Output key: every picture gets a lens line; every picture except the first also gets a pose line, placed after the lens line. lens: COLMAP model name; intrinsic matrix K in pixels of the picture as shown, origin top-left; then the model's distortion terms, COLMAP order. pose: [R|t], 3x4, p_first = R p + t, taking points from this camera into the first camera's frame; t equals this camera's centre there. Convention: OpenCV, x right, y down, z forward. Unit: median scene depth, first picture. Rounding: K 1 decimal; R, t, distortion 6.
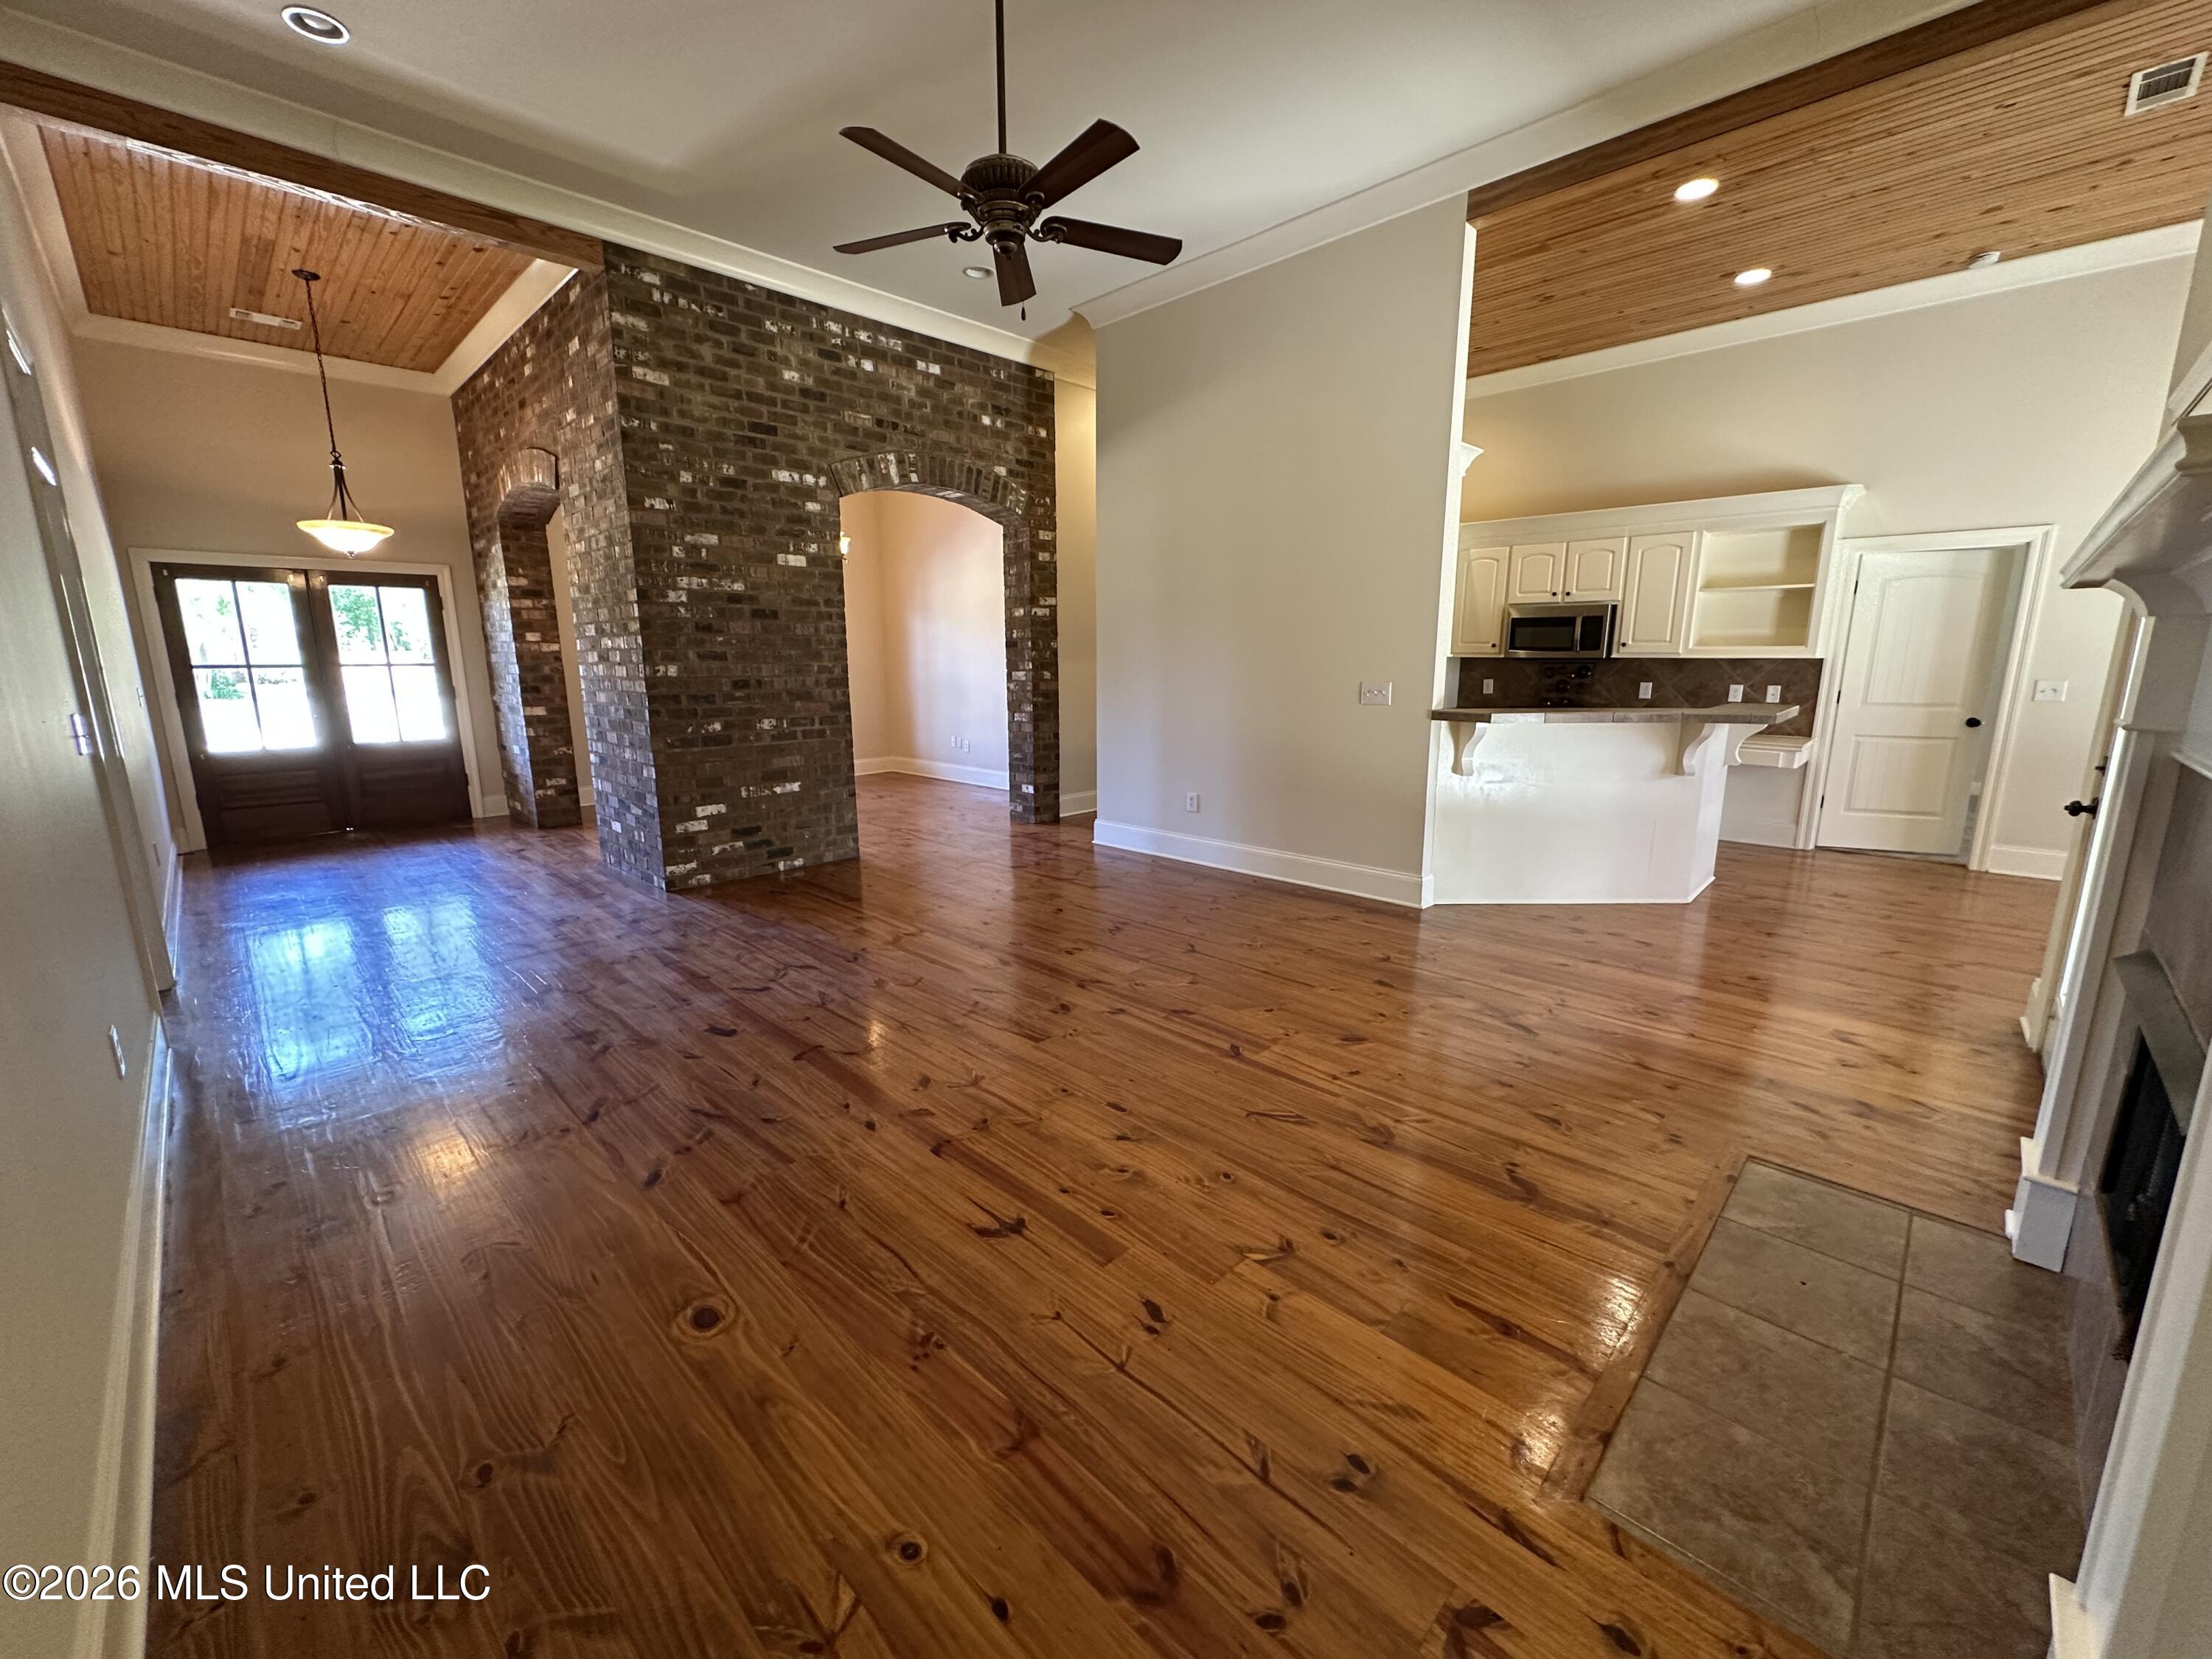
lens RADIAL K [[887.0, 0, 1104.1], [0, 887.0, 828.4], [0, 0, 1]] dist [-0.002176, 0.001054]
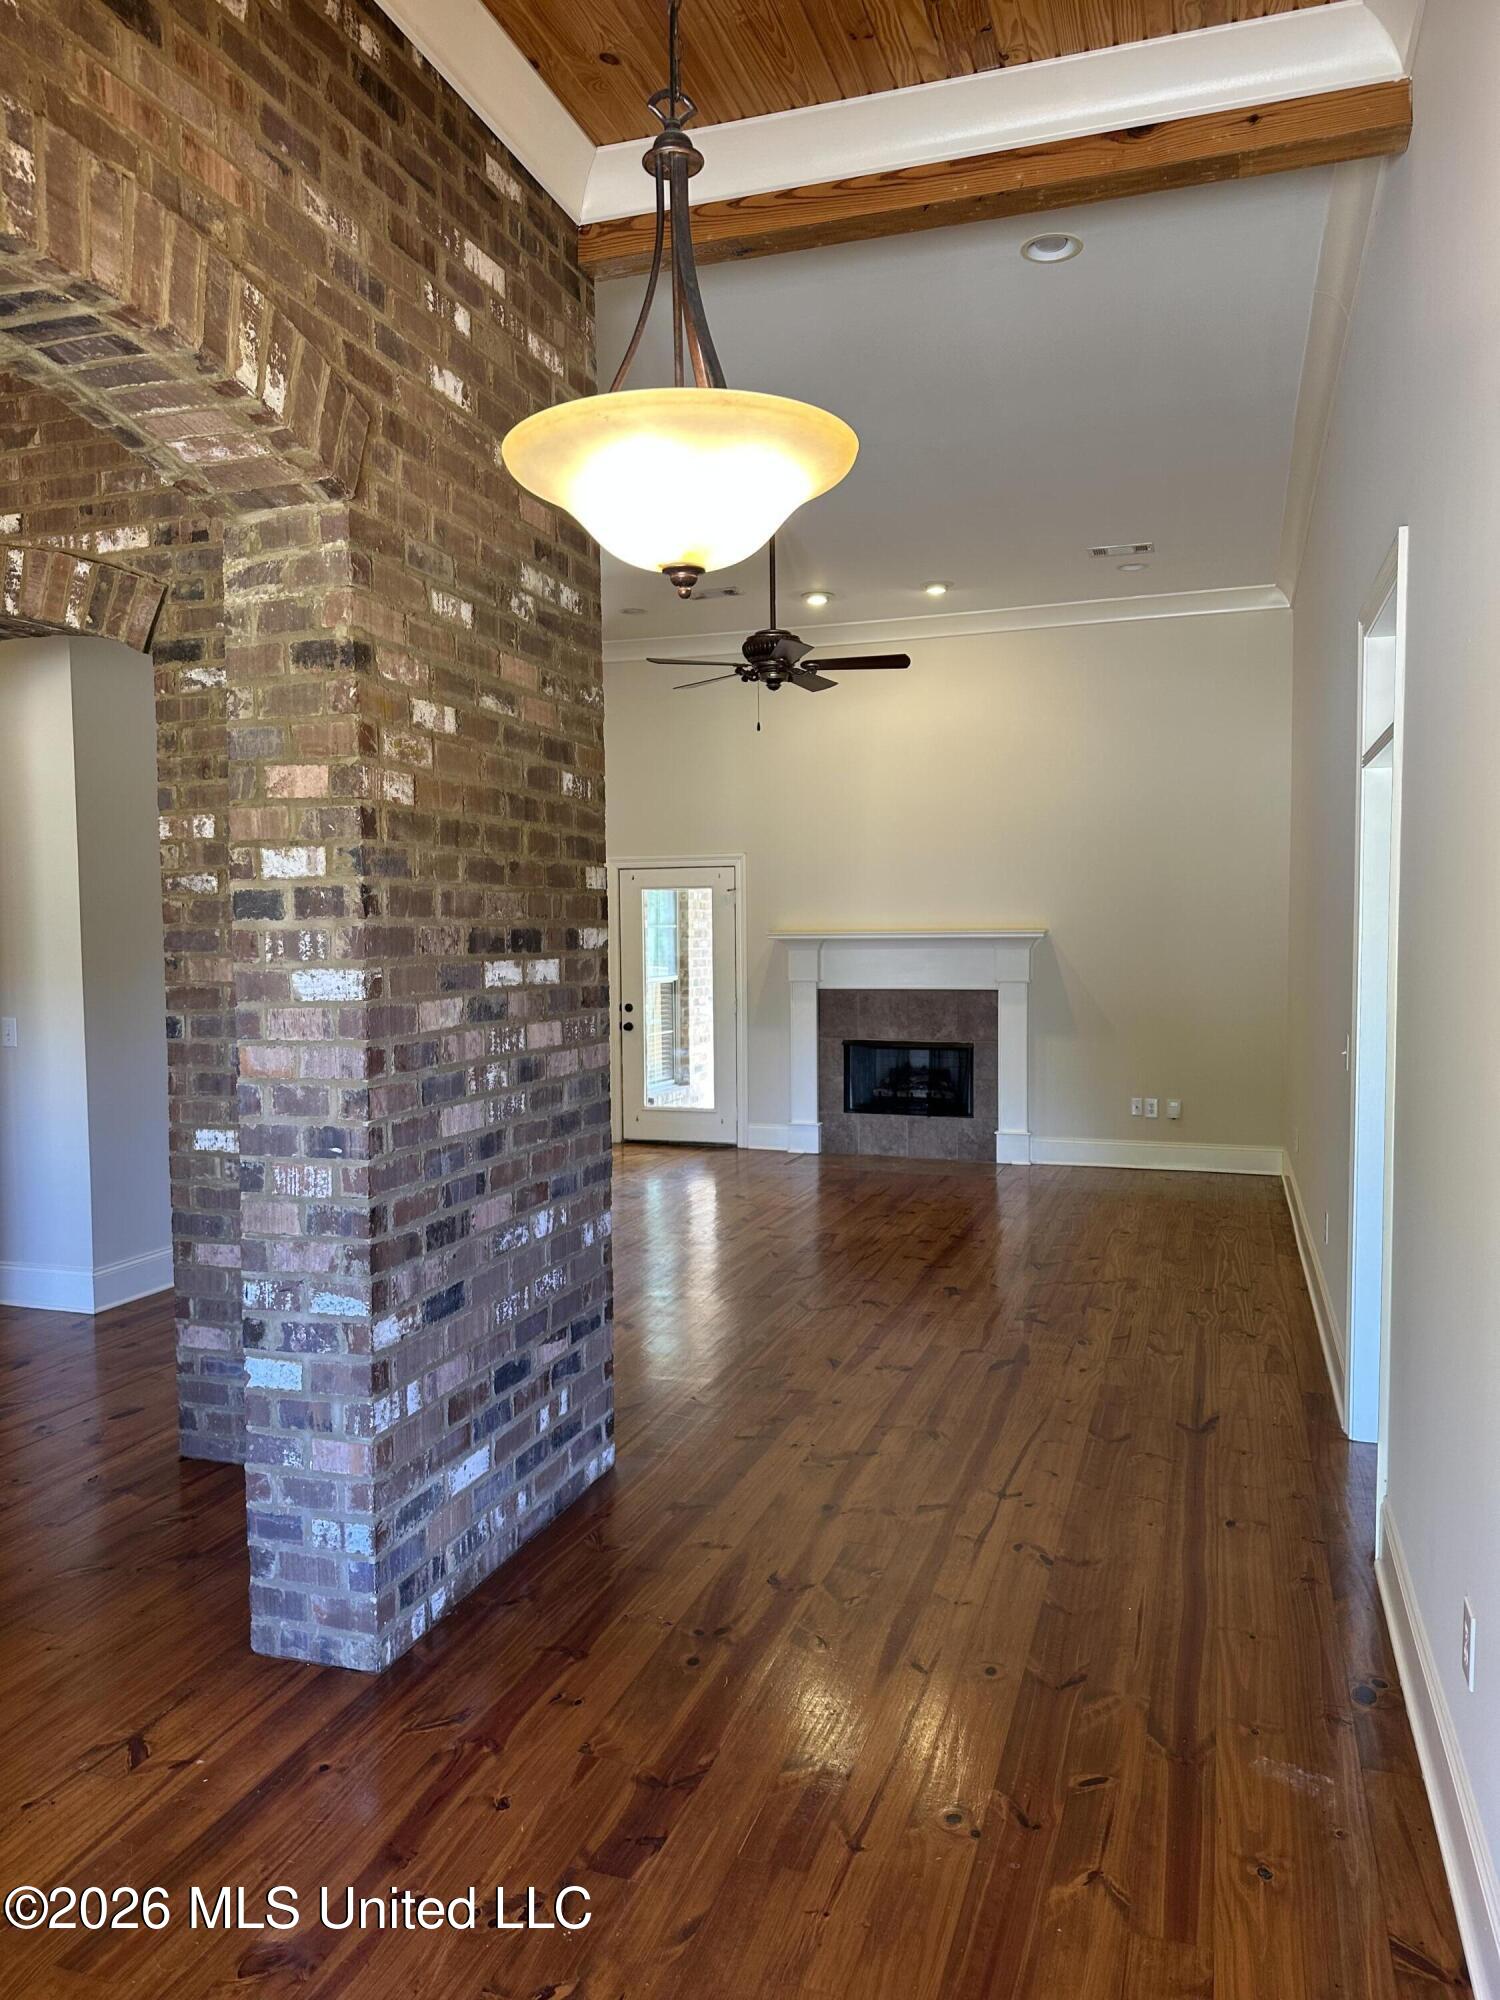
lens RADIAL K [[1408.9, 0, 716.4], [0, 1408.9, 1009.5], [0, 0, 1]] dist [0.055374, -0.059231]
pose [[-0.424182, -0.042713, 0.904569, -1.100716], [0.182091, 0.974462, 0.131401, -0.241559], [-0.887081, 0.220452, -0.405572, 1.094041]]
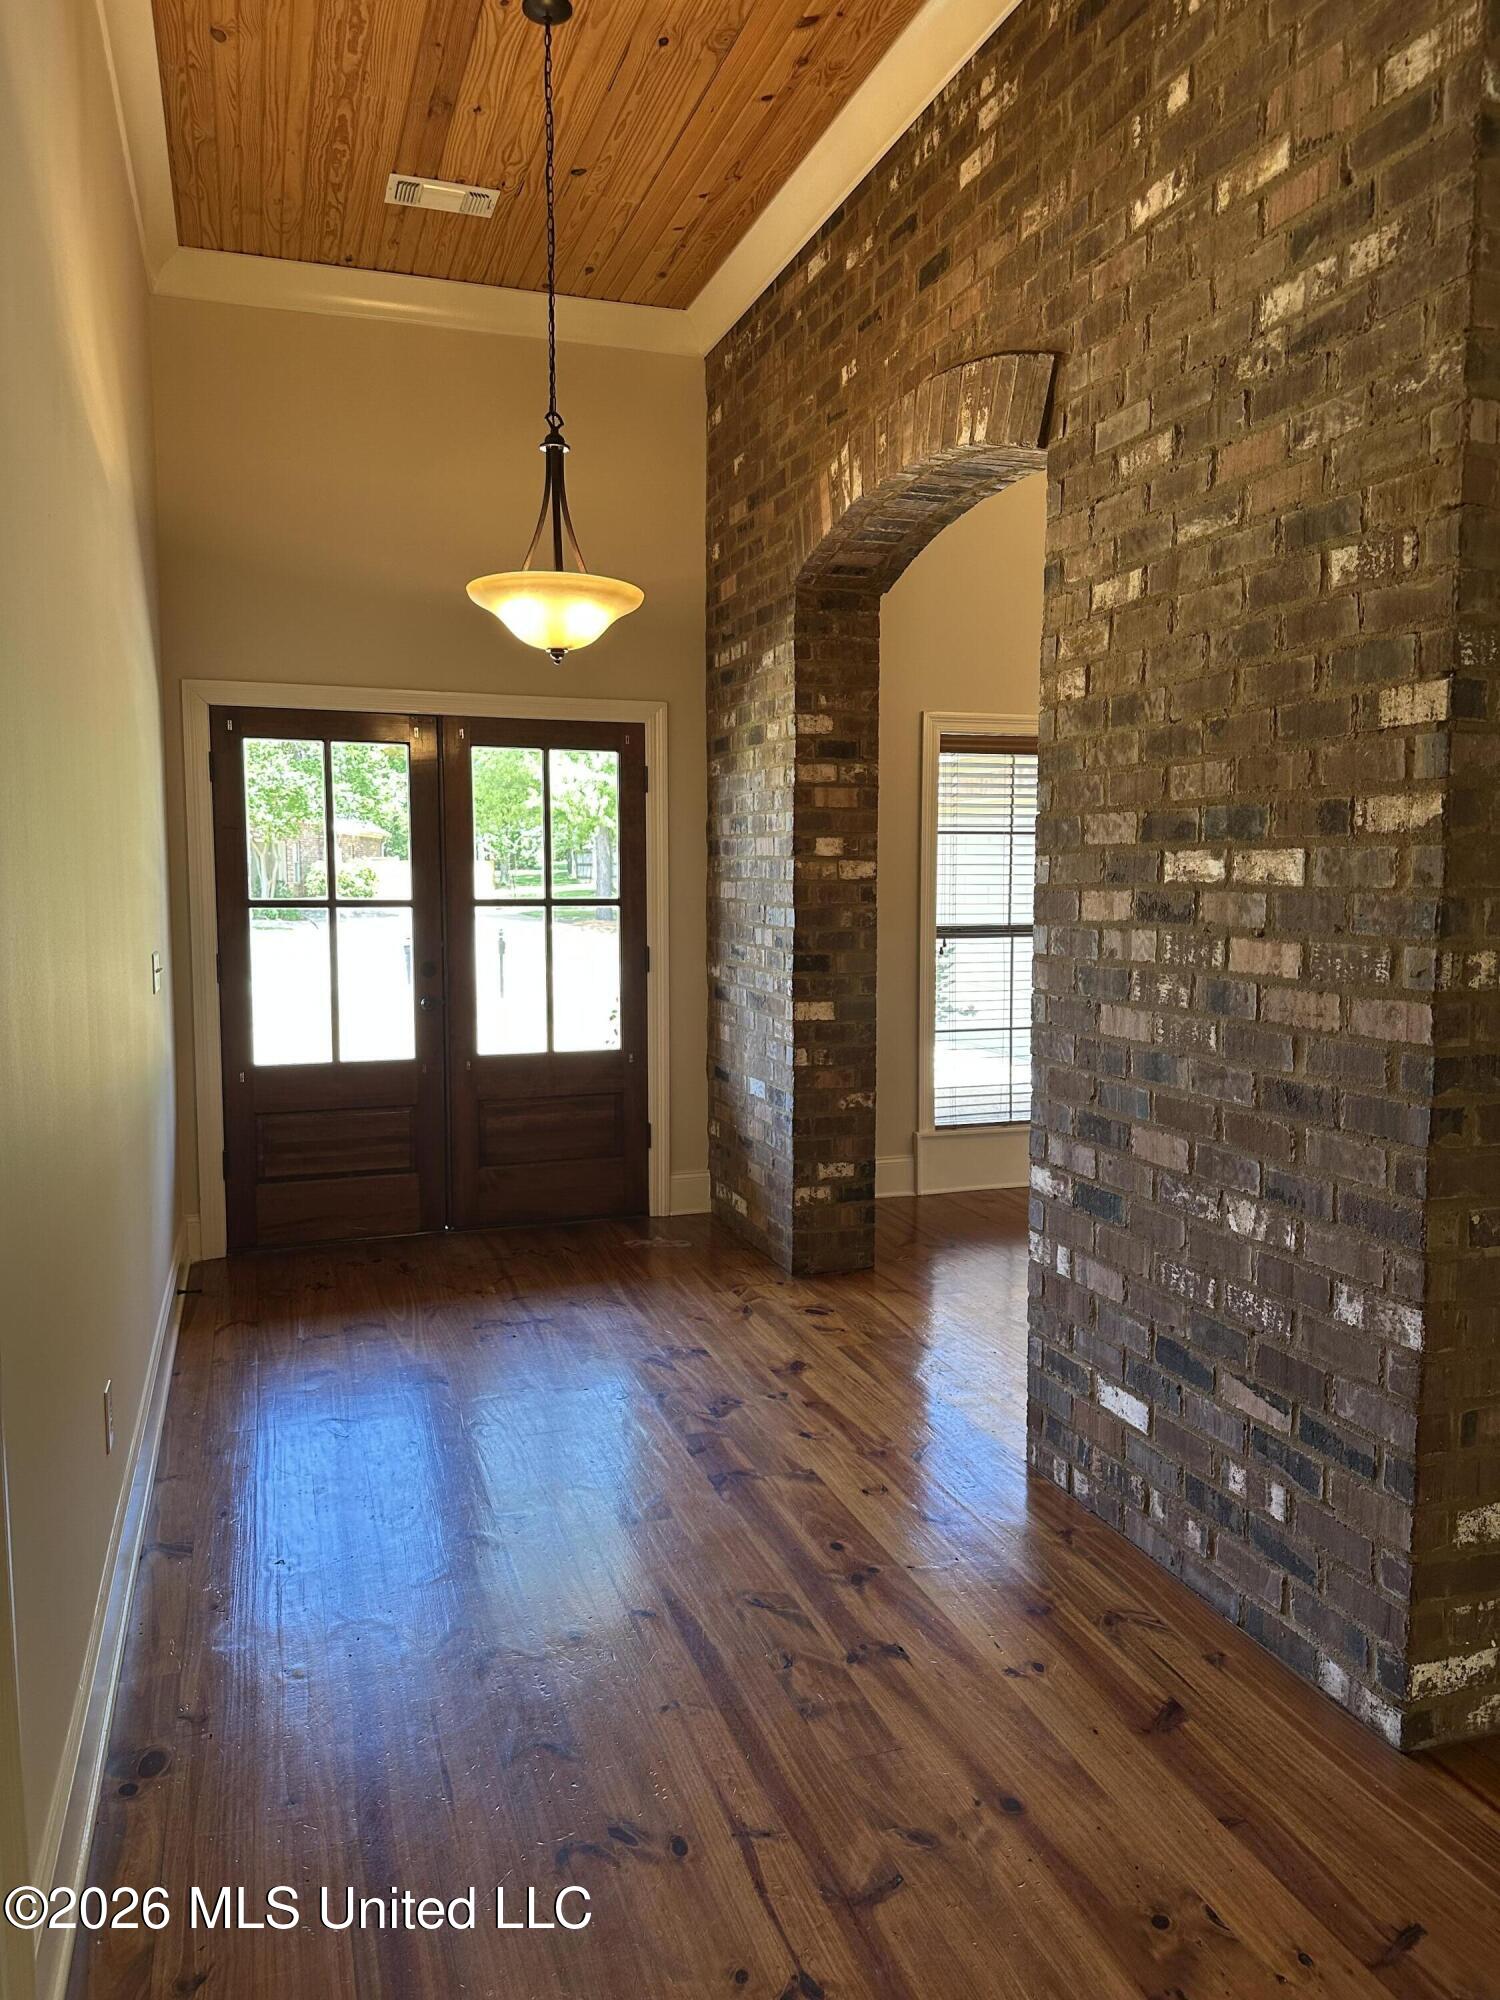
lens RADIAL K [[1408.9, 0, 740.8], [0, 1408.9, 1001.0], [0, 0, 1]] dist [0.055374, -0.059231]
pose [[0.892850, 0.046974, -0.447898, -0.441145], [-0.090693, 0.992924, -0.076657, -0.098322], [0.441128, 0.109064, 0.890792, 0.437025]]
